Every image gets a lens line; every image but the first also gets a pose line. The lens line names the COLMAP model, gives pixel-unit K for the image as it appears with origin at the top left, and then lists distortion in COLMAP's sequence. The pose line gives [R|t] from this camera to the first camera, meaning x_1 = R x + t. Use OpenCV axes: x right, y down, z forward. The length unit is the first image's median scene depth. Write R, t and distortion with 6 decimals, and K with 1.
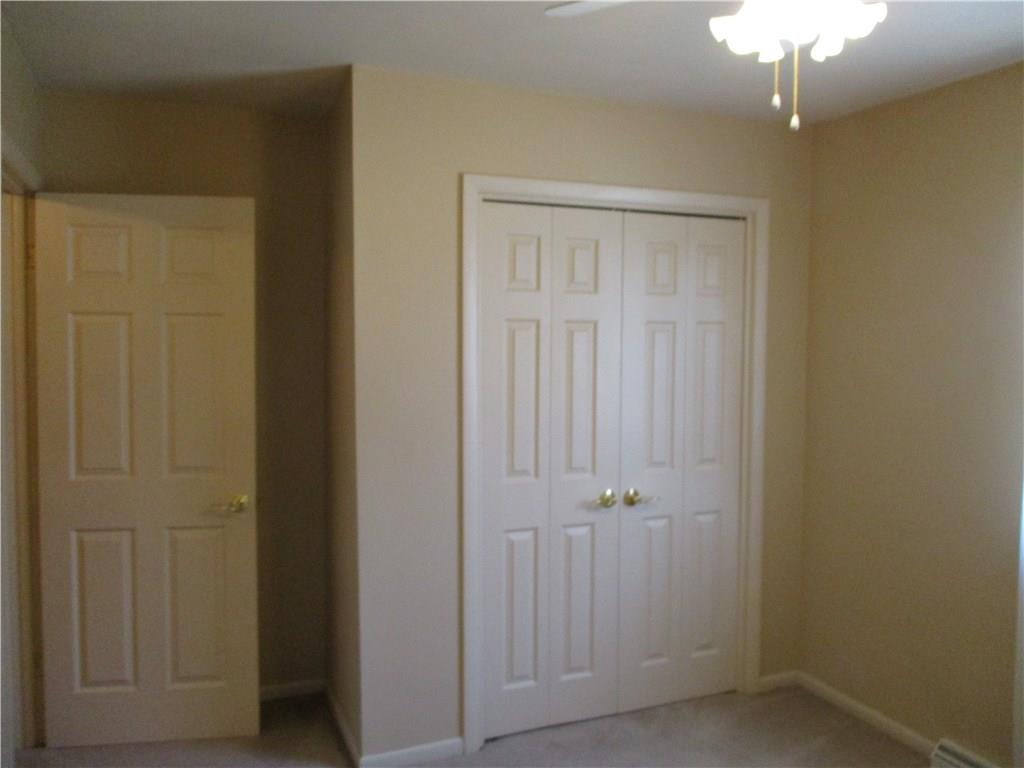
lens RADIAL K [[873.3, 0, 512.0], [0, 873.3, 384.0], [0, 0, 1]] dist [0.006216, -0.002183]
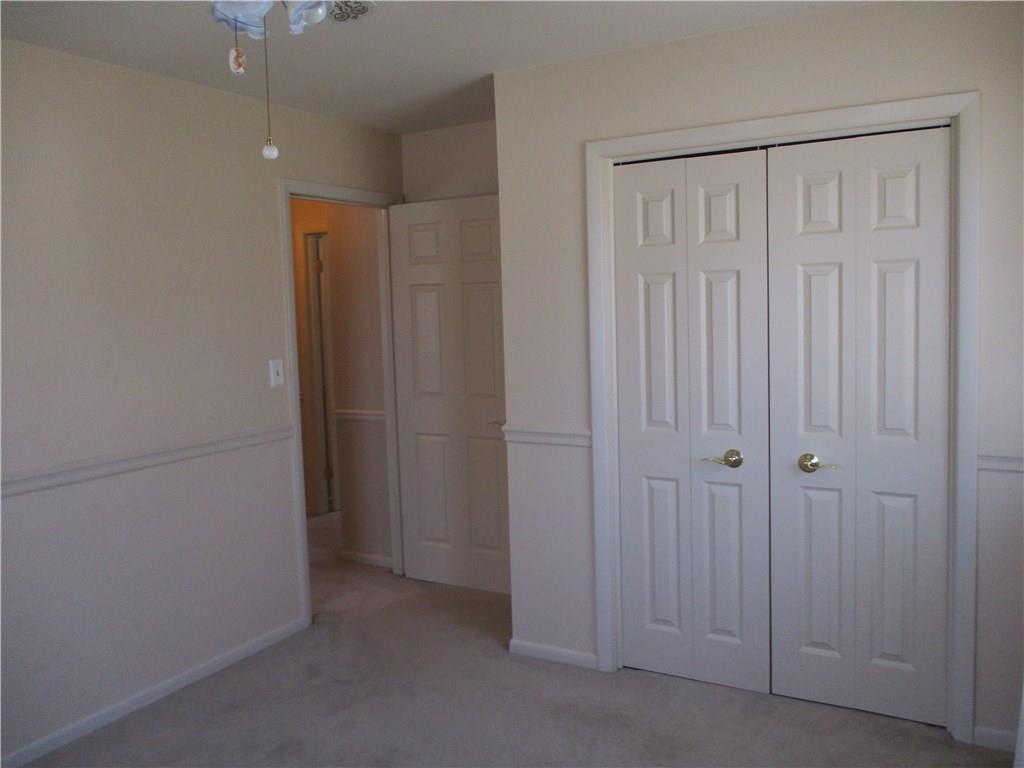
lens RADIAL K [[873.3, 0, 512.0], [0, 873.3, 384.0], [0, 0, 1]] dist [0.006216, -0.002183]
pose [[0.595139, 0.048866, -0.802136, 0.713650], [-0.001483, 0.998215, 0.059711, -0.005461], [0.803621, -0.034346, 0.594149, 0.249889]]
